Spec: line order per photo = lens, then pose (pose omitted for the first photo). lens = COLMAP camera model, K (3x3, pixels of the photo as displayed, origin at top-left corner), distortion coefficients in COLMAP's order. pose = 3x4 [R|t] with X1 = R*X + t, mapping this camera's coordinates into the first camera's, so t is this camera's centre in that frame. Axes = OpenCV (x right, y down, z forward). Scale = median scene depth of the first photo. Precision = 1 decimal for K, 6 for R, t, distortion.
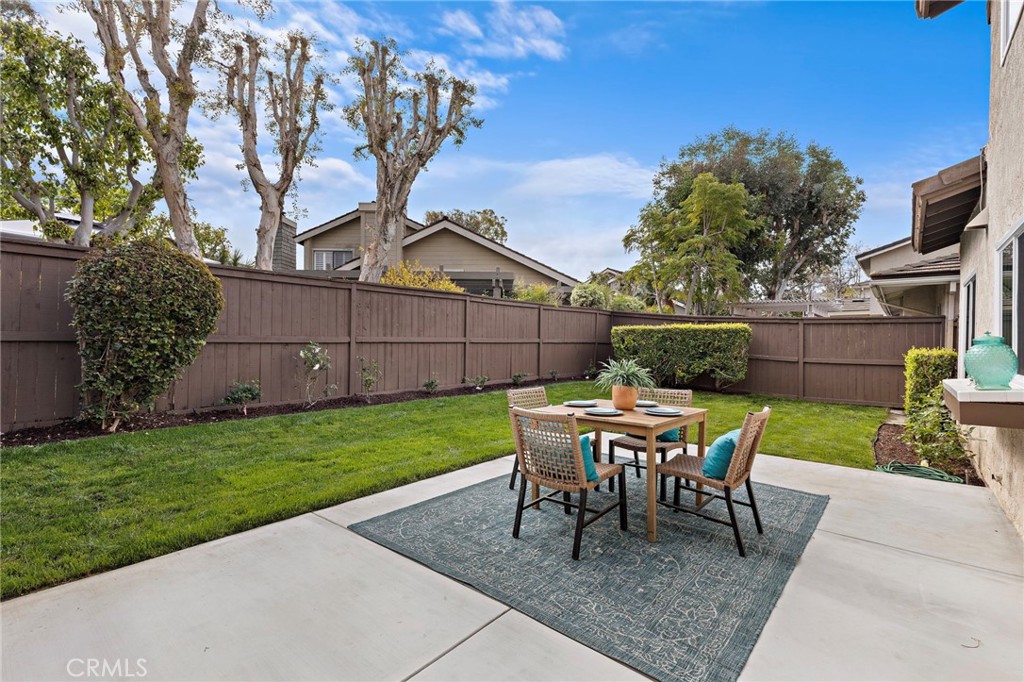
lens RADIAL K [[459.5, 0, 505.8], [0, 459.5, 344.1], [0, 0, 1]] dist [0.003848, 0.000220]
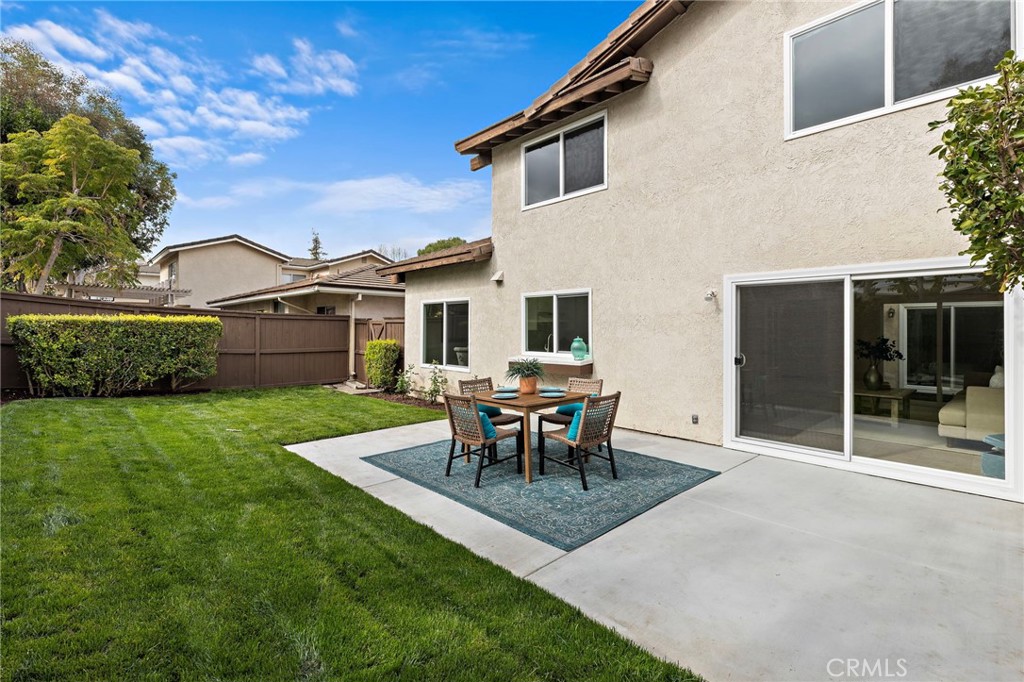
lens RADIAL K [[459.5, 0, 510.6], [0, 459.5, 332.8], [0, 0, 1]] dist [0.003848, 0.000220]
pose [[0.111279, -0.014309, 0.993686, -0.372188], [0.005848, 0.999888, 0.013743, -0.021622], [-0.993772, 0.004282, 0.111350, 0.285855]]
